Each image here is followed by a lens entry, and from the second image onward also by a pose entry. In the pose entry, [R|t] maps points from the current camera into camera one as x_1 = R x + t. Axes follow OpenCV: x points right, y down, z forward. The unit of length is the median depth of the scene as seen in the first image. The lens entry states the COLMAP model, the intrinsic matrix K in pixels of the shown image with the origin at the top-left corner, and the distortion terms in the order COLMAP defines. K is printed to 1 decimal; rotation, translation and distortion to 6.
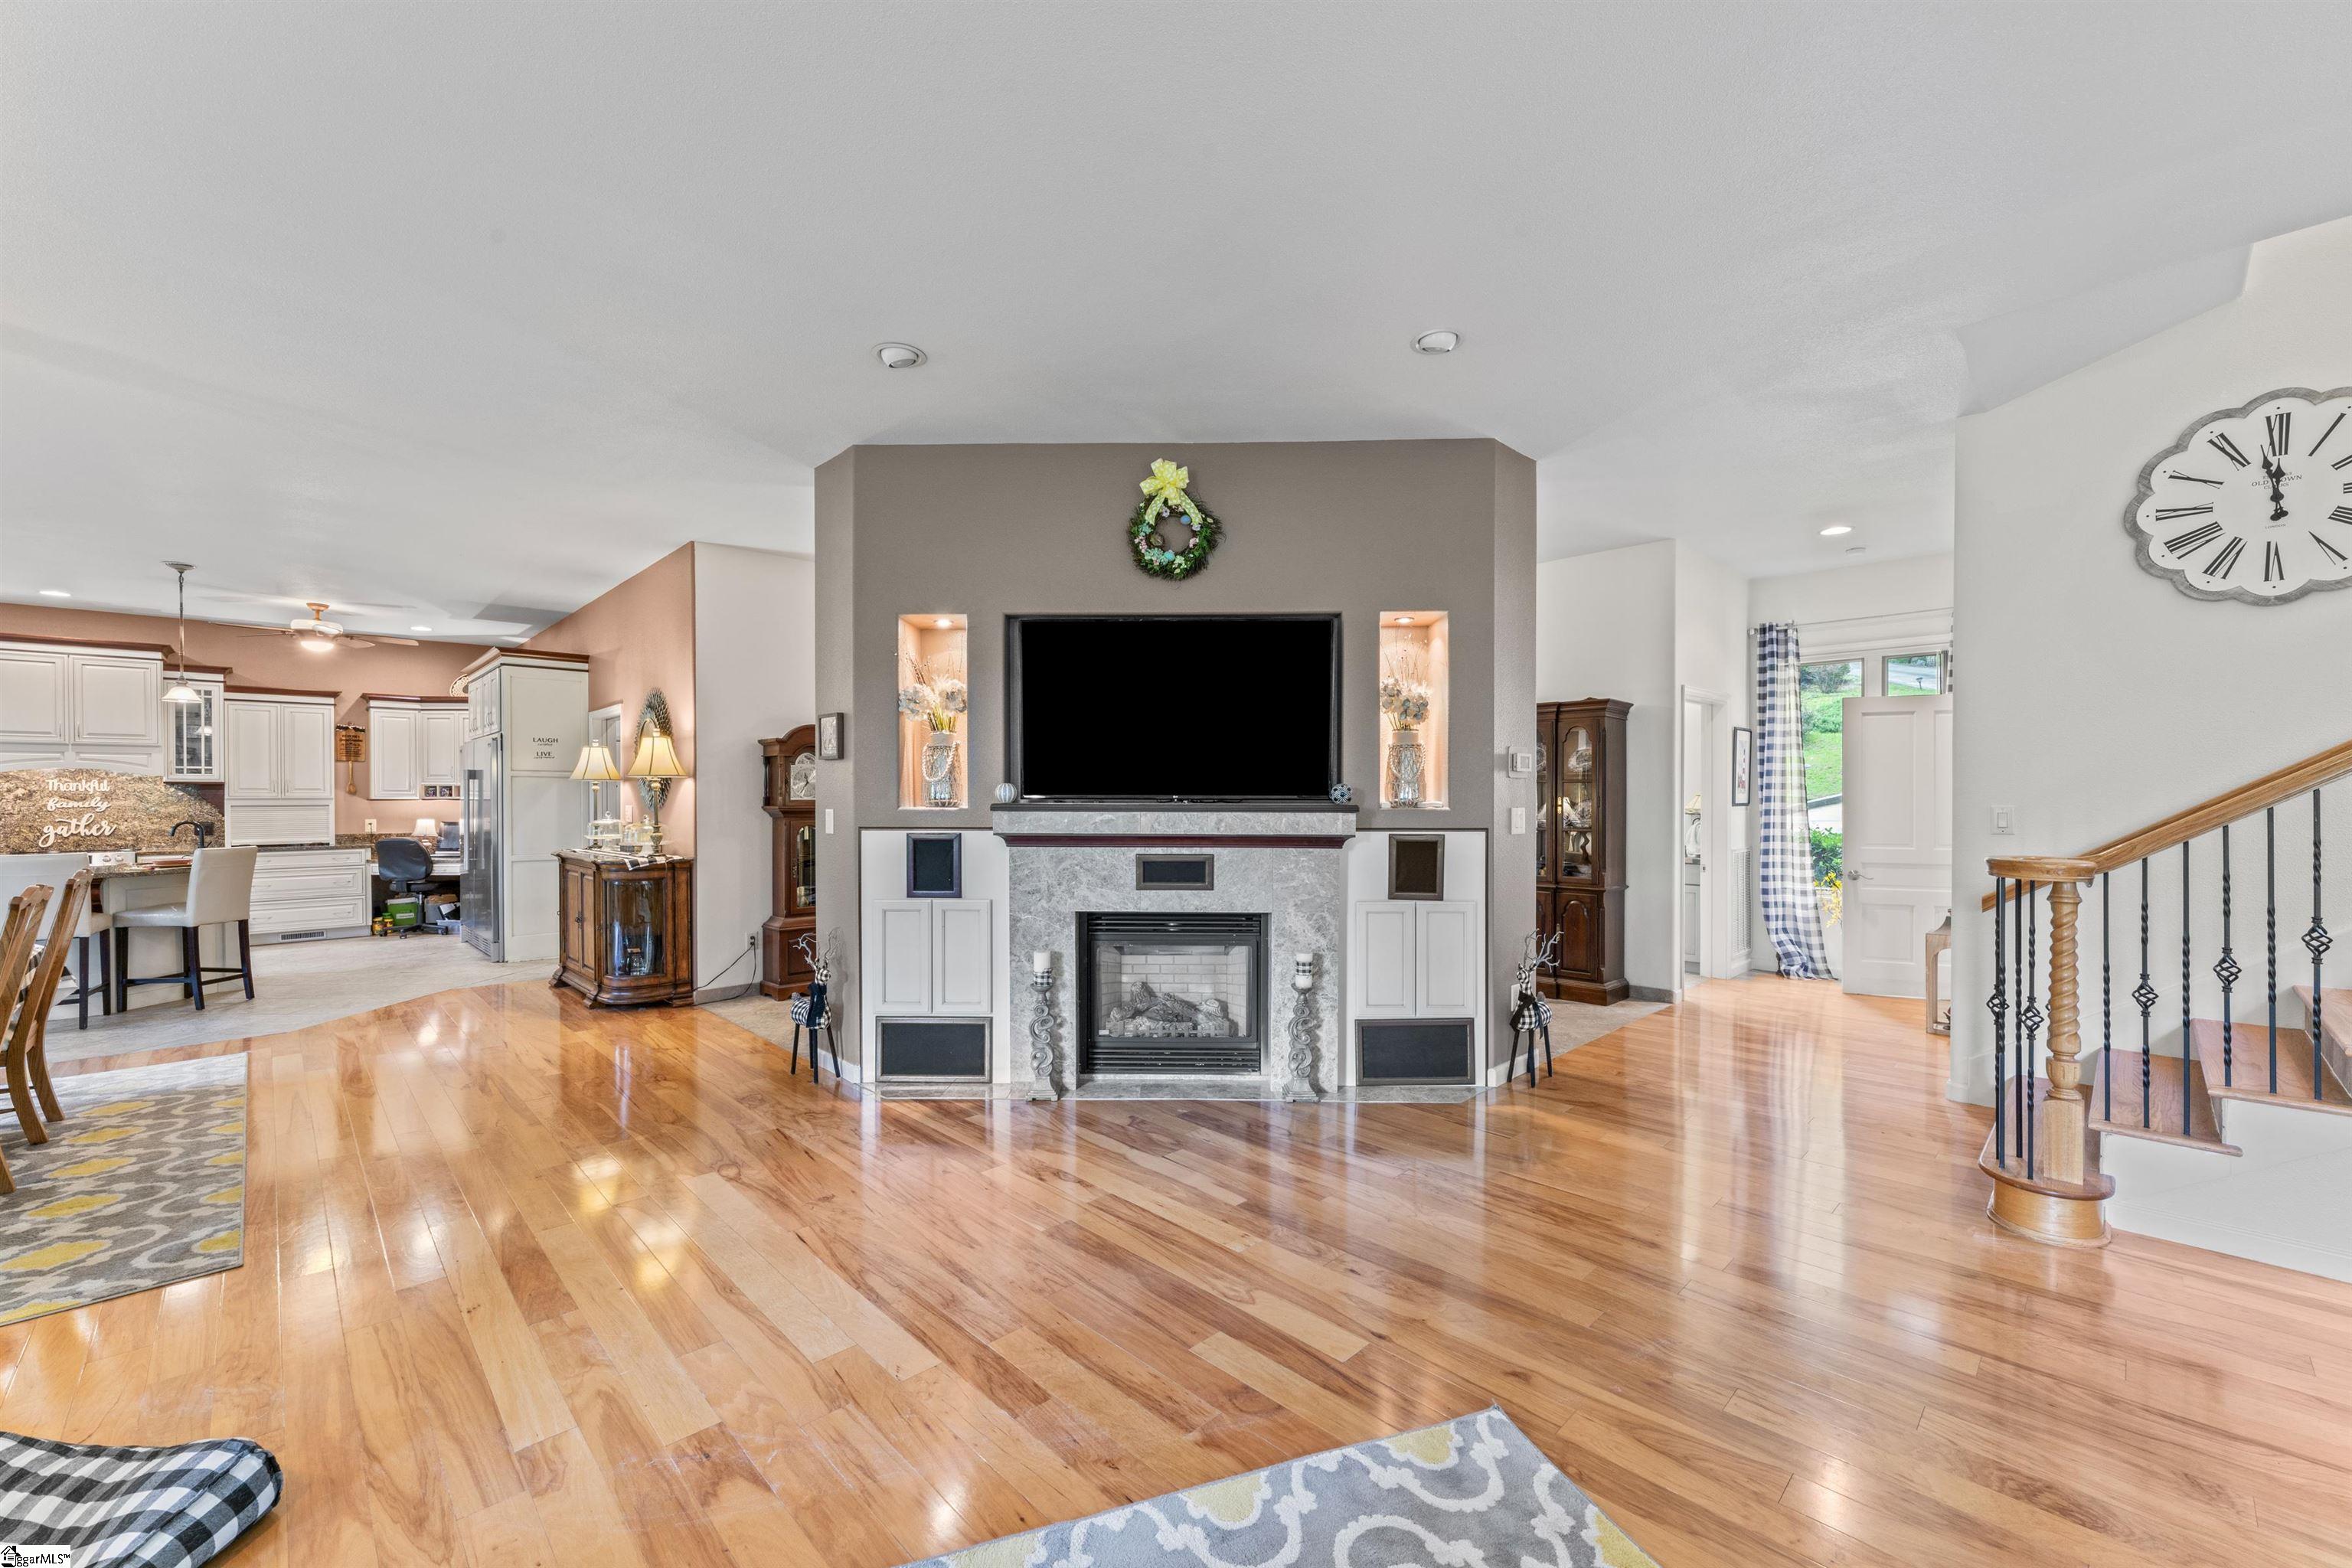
lens RADIAL K [[936.6, 0, 1185.6], [0, 936.6, 798.0], [0, 0, 1]] dist [-0.003517, -0.000447]
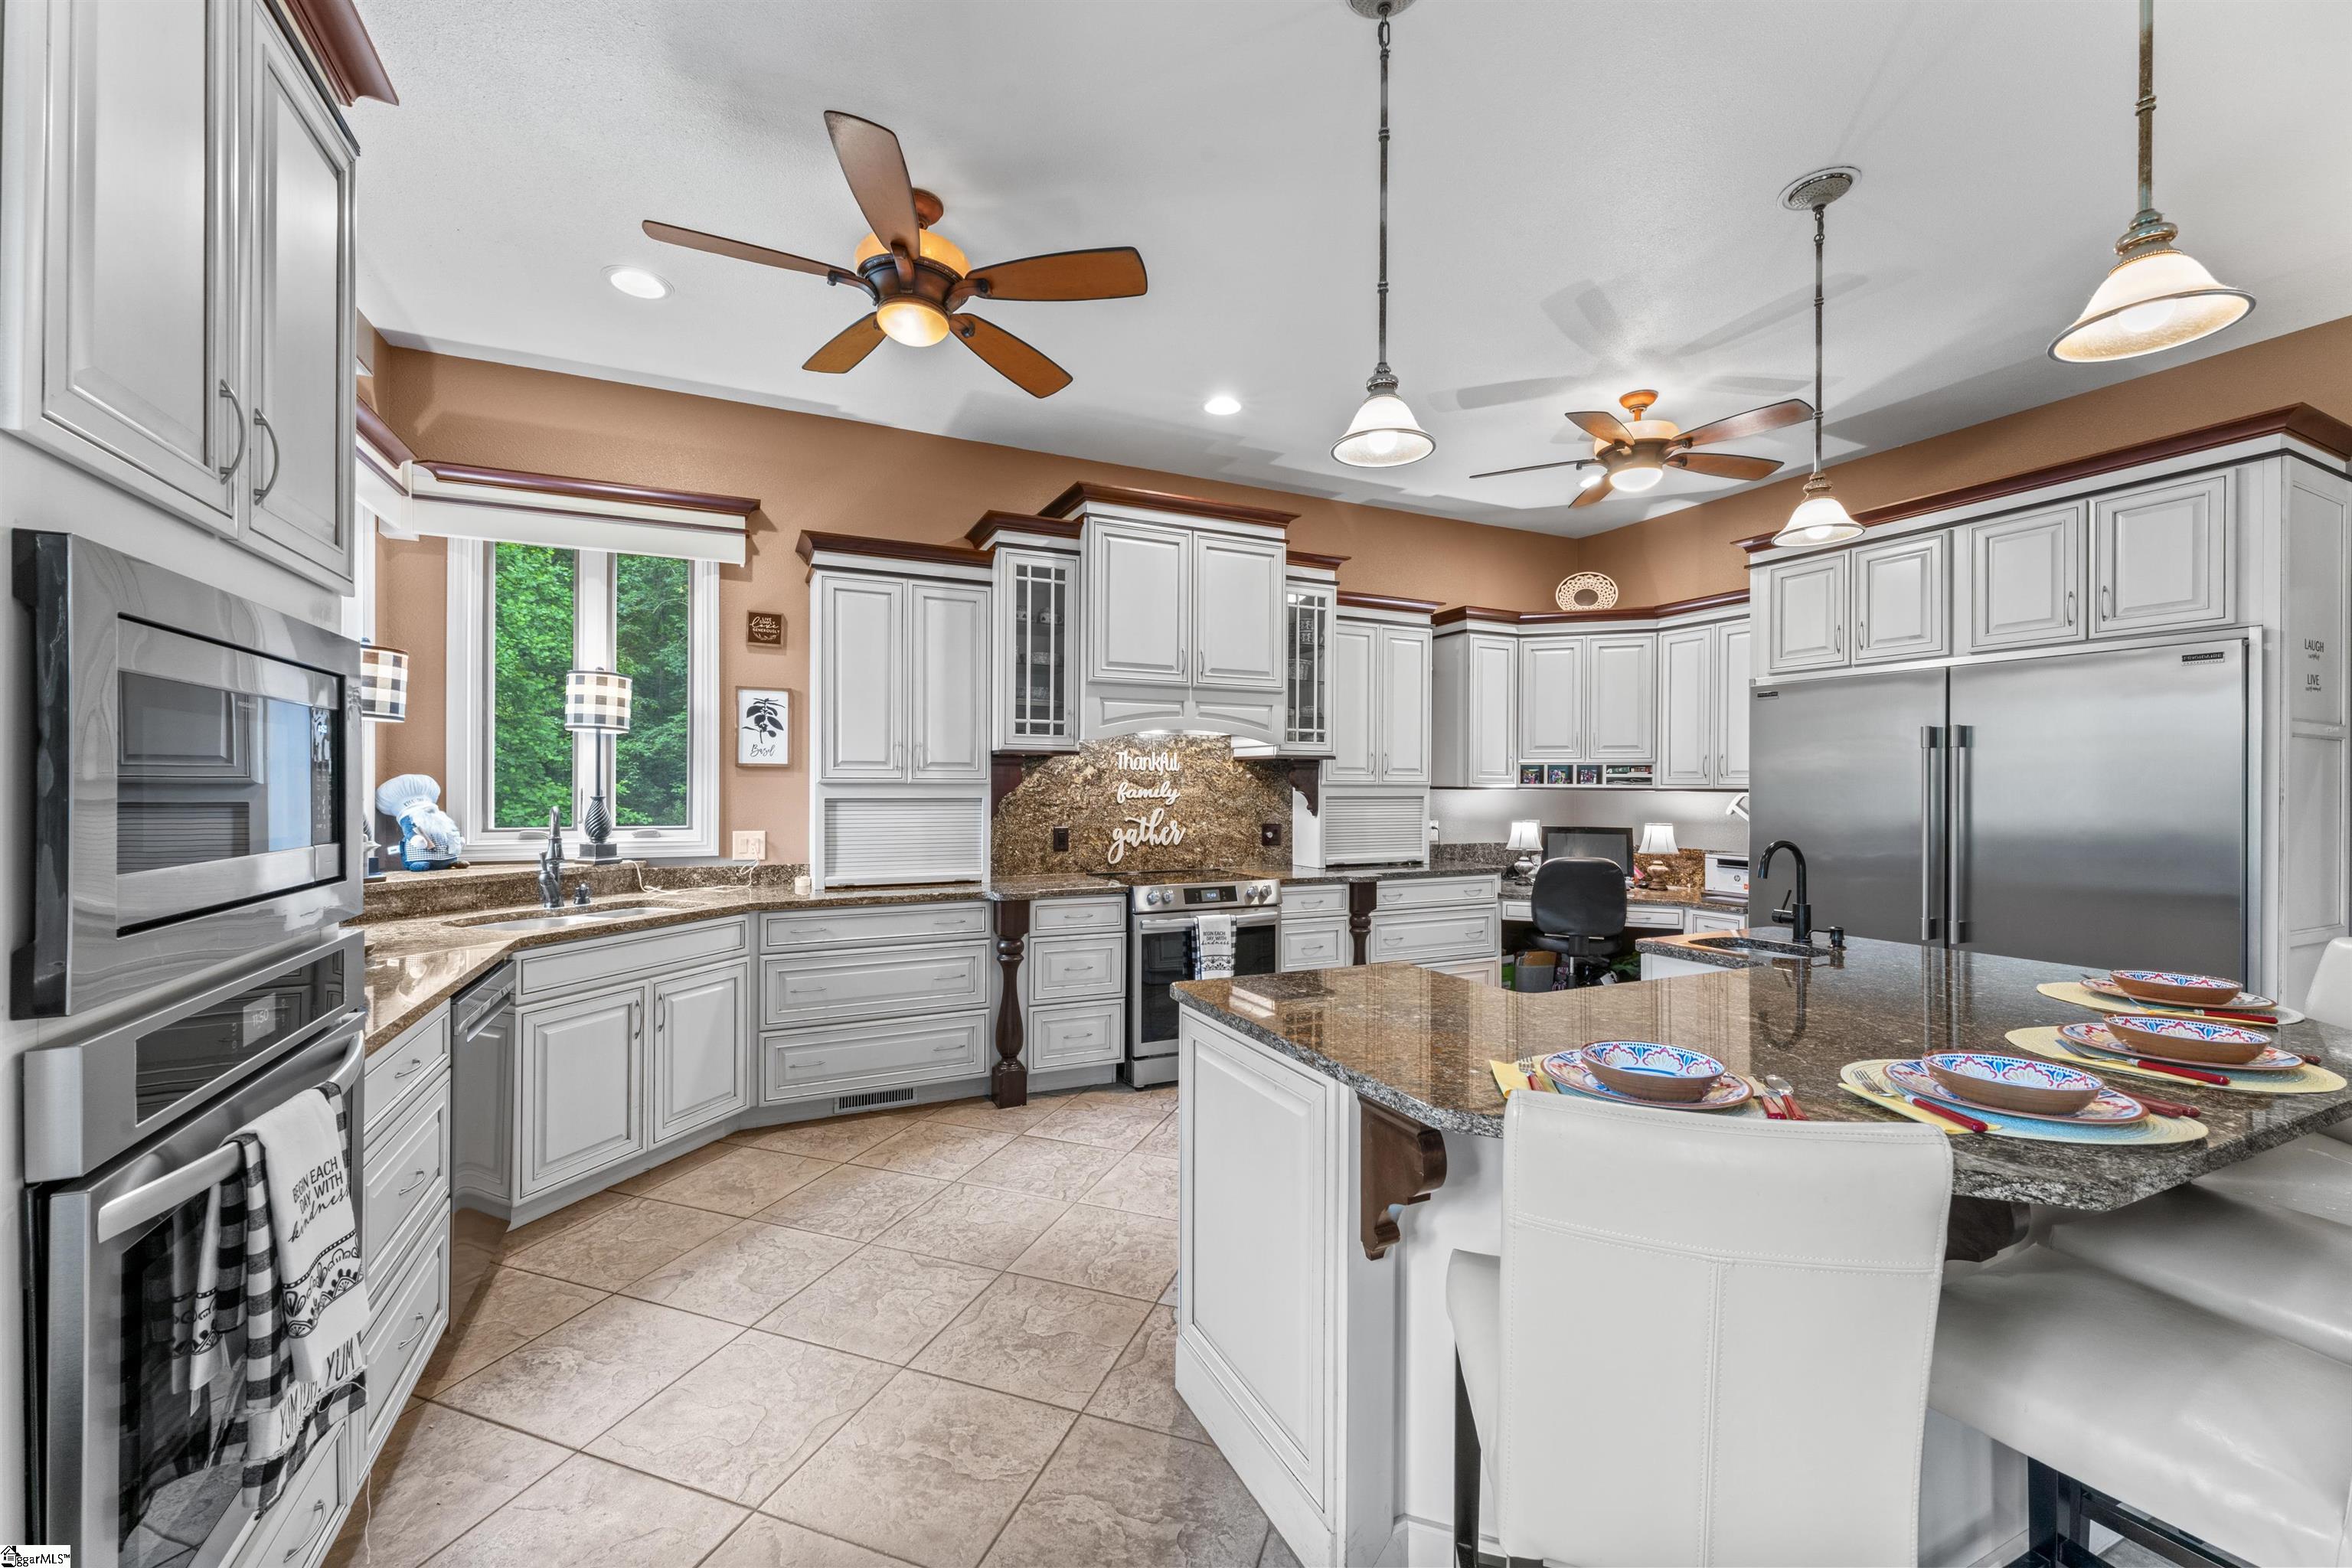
lens RADIAL K [[936.6, 0, 1159.4], [0, 936.6, 787.4], [0, 0, 1]] dist [-0.003517, -0.000447]
pose [[0.945009, 0.007126, -0.326966, -0.956734], [-0.007976, 0.999967, -0.001260, 0.003940], [0.326946, 0.003798, 0.945035, 0.418029]]
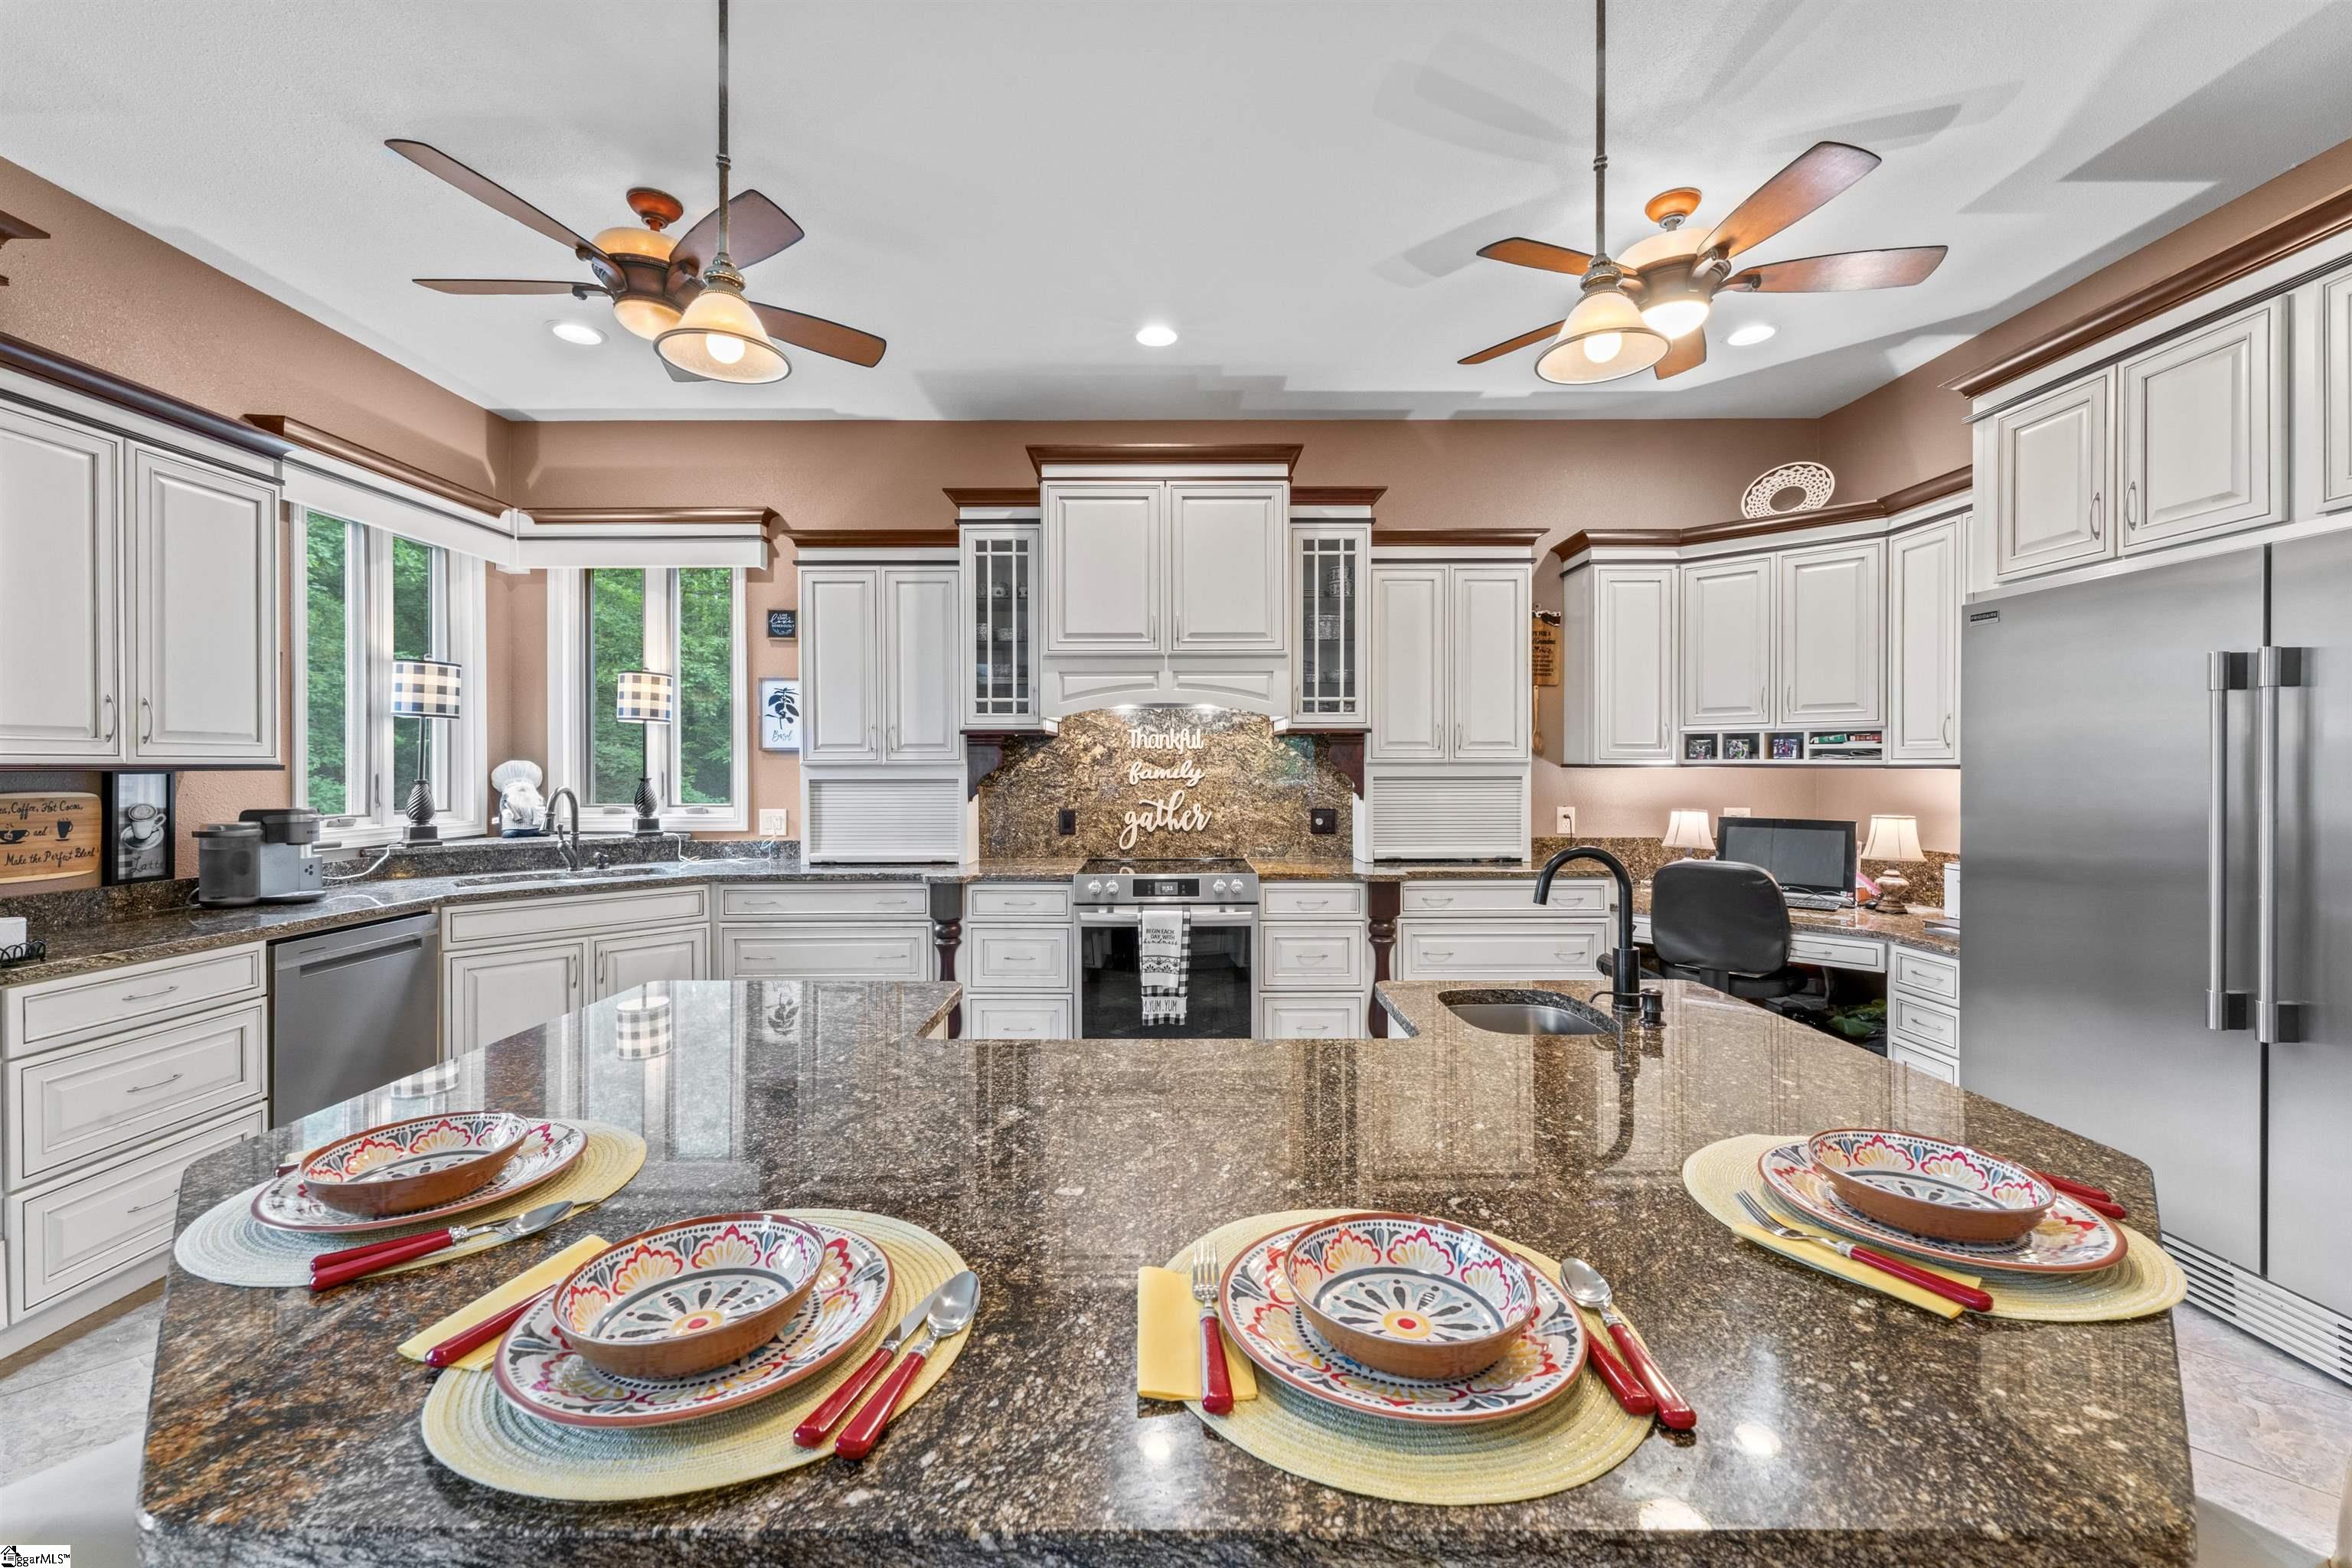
lens RADIAL K [[936.6, 0, 1164.7], [0, 936.6, 771.9], [0, 0, 1]] dist [-0.003517, -0.000447]
pose [[0.715660, 0.005983, -0.698423, -0.778997], [-0.001913, 0.999976, 0.006606, 0.002311], [0.698446, -0.003391, 0.715655, 0.585059]]
